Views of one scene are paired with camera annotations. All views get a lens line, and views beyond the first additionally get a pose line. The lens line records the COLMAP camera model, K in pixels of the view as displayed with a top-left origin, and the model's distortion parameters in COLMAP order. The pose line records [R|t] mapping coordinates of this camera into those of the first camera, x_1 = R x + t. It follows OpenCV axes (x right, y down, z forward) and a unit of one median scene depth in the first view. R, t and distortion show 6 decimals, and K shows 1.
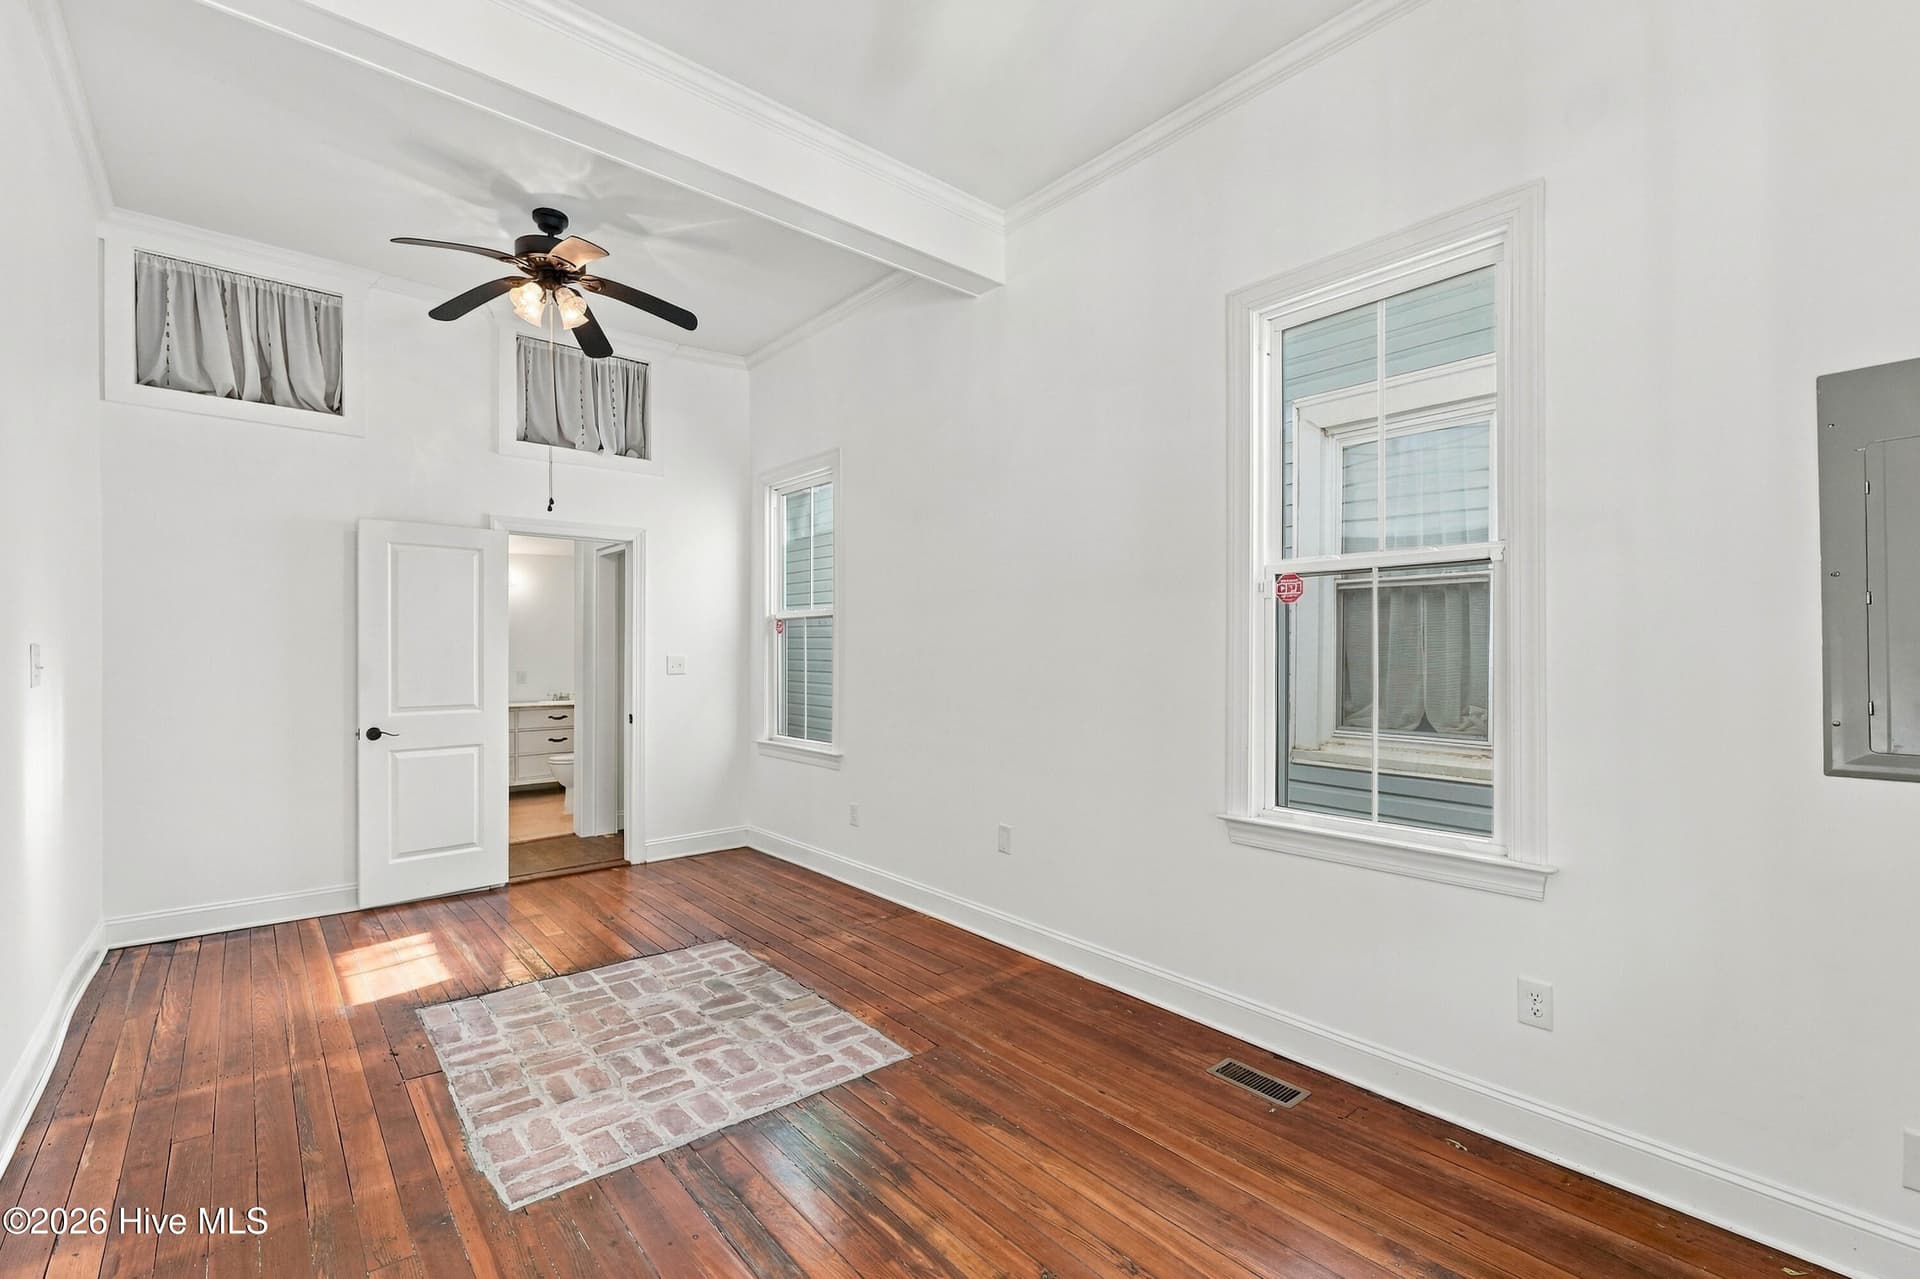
lens RADIAL K [[862.4, 0, 968.1], [0, 862.4, 643.1], [0, 0, 1]] dist [0.002847, 0.000177]
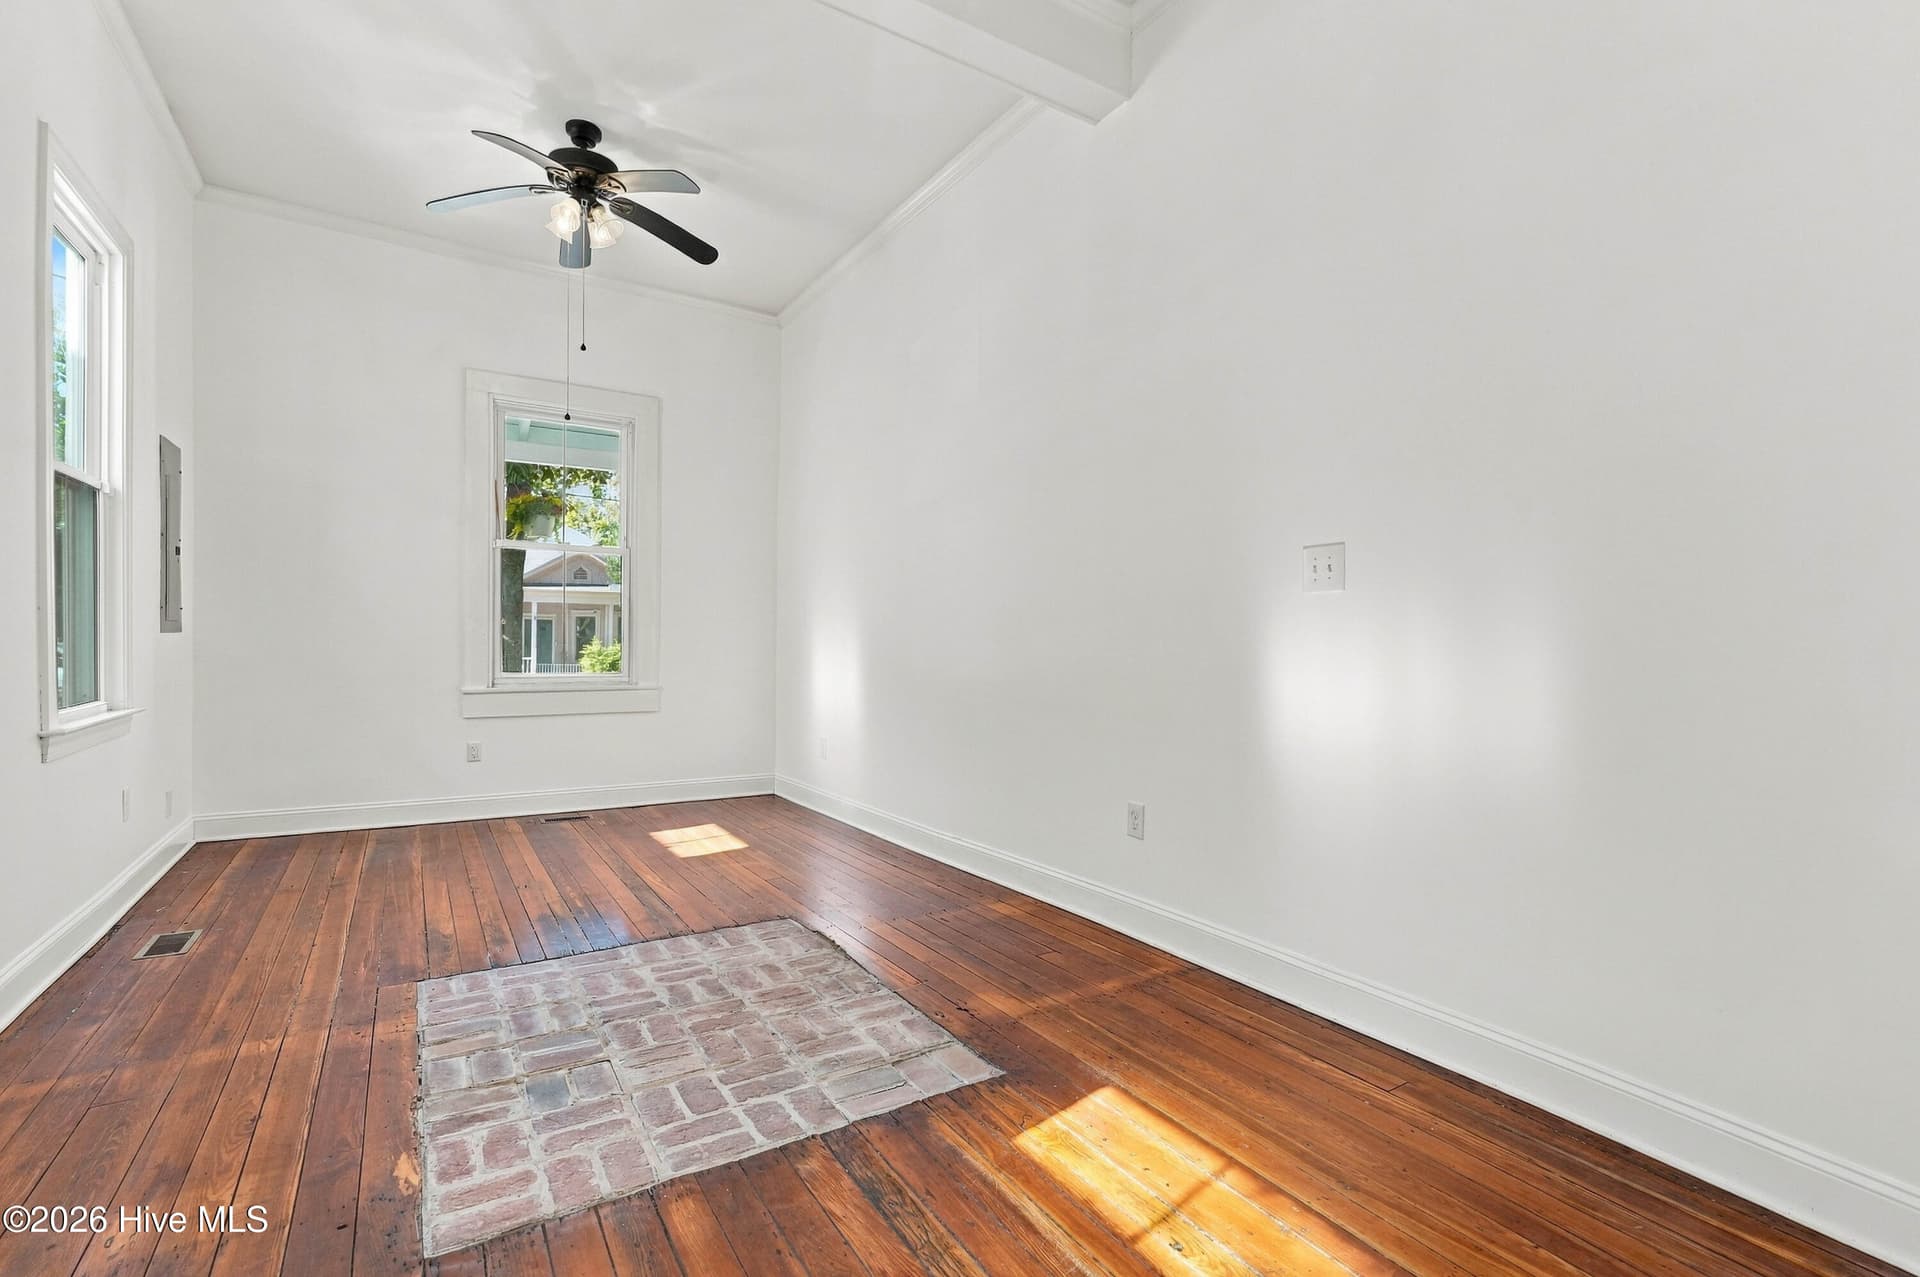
lens RADIAL K [[862.4, 0, 968.1], [0, 862.4, 642.1], [0, 0, 1]] dist [0.002847, 0.000177]
pose [[-0.991628, -0.012450, 0.128528, -0.736765], [-0.013778, 0.999860, -0.009447, 0.105120], [-0.128392, -0.011139, -0.991661, 1.773790]]
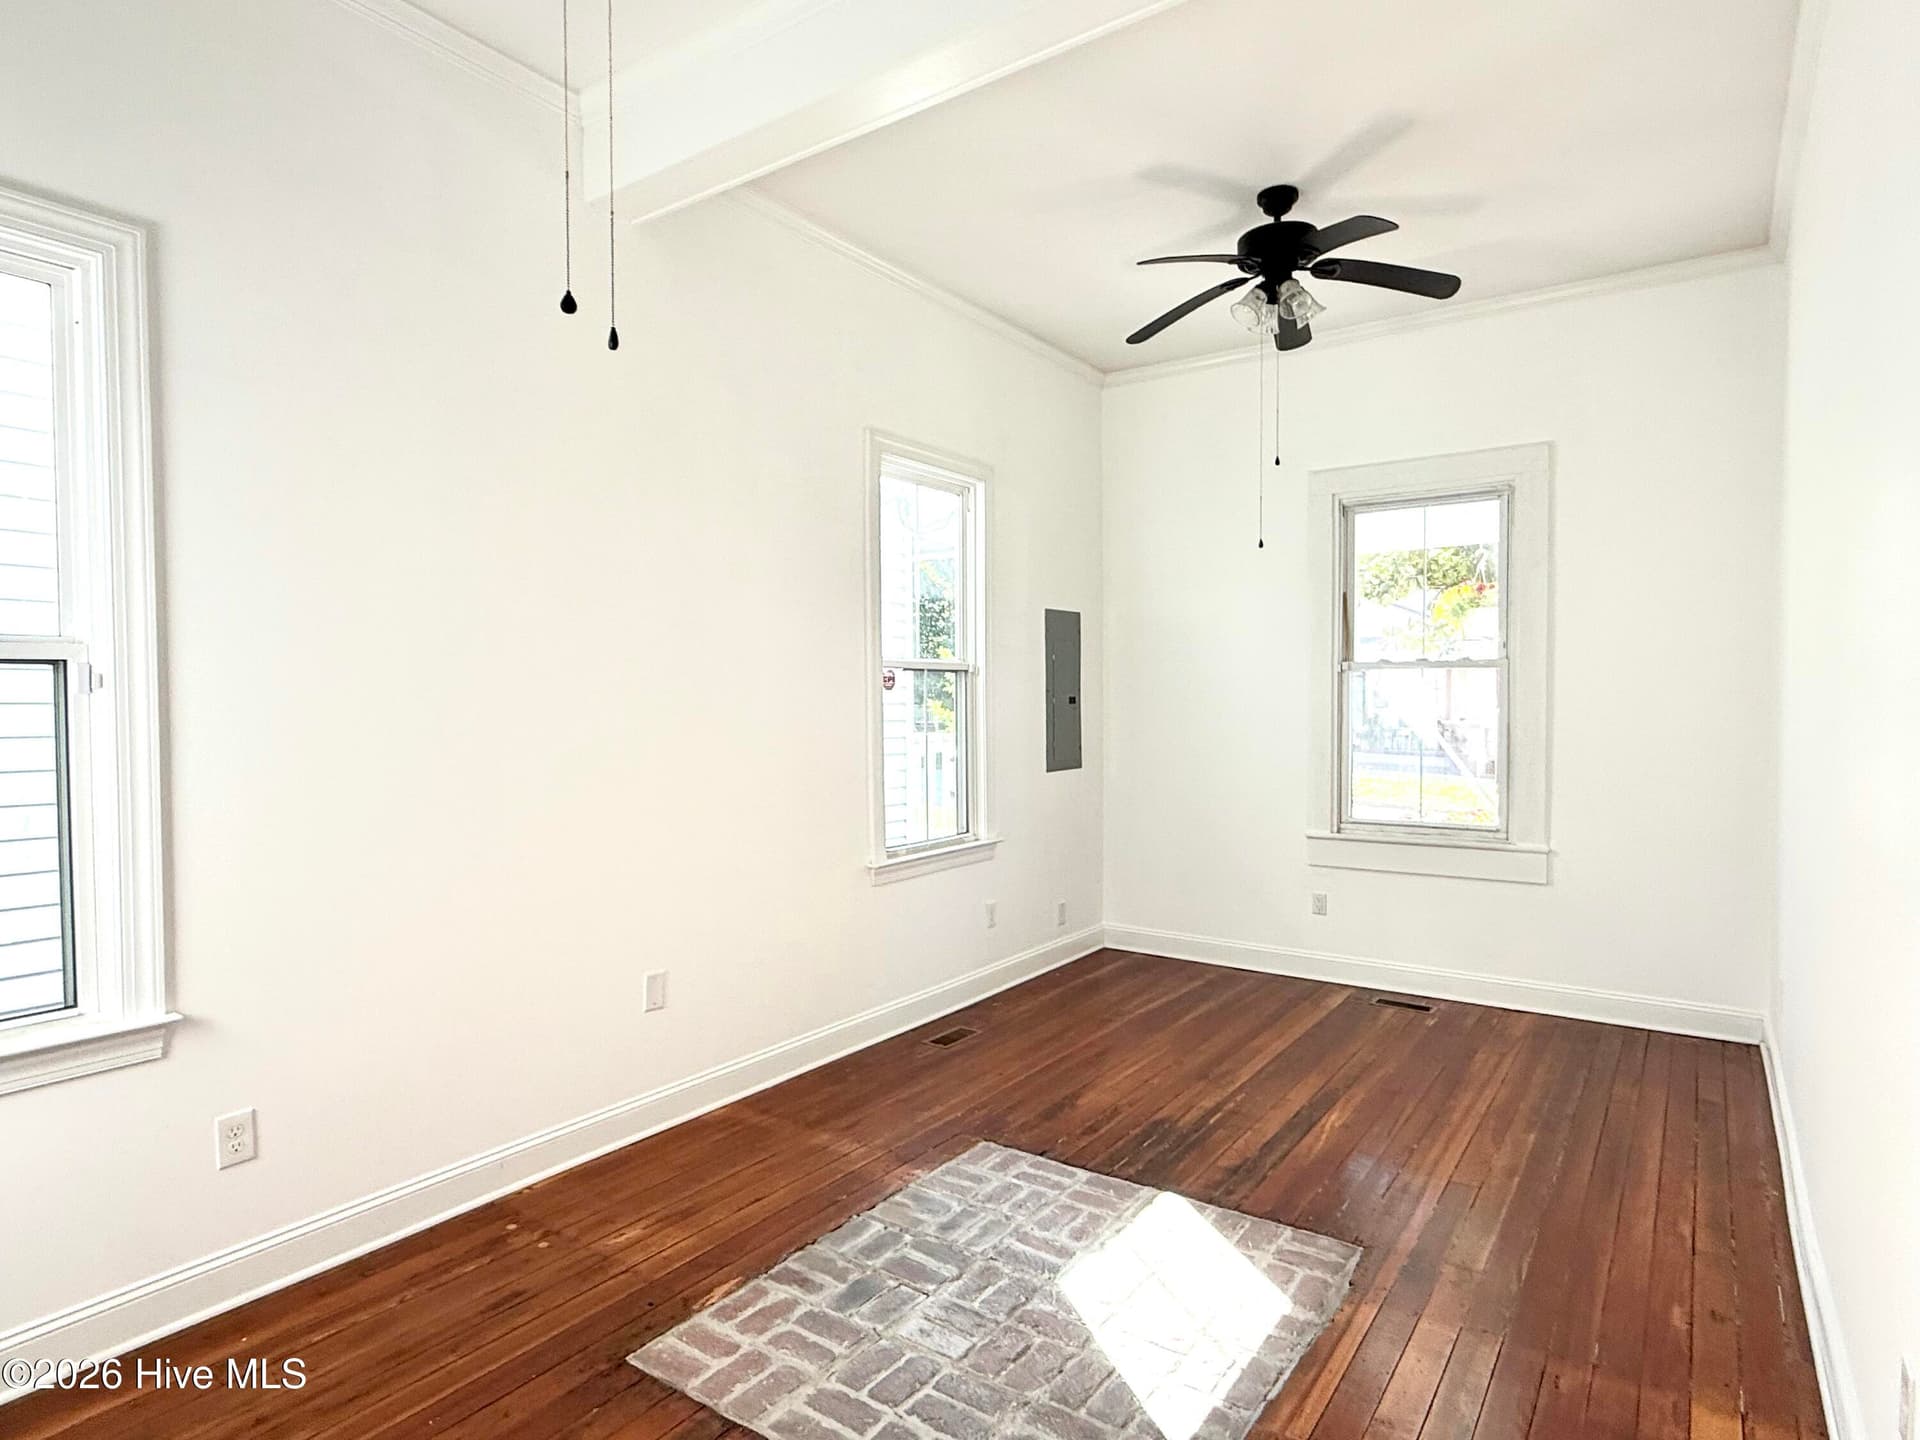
lens RADIAL K [[1059.5, 0, 960.0], [0, 1059.5, 720.0], [0, 0, 1]] dist [-0.000076, 0.000890]
pose [[-0.256564, -0.020127, 0.966318, -1.182658], [-0.007346, 0.999795, 0.018874, -0.033654], [-0.966499, -0.002256, -0.256659, 1.286680]]
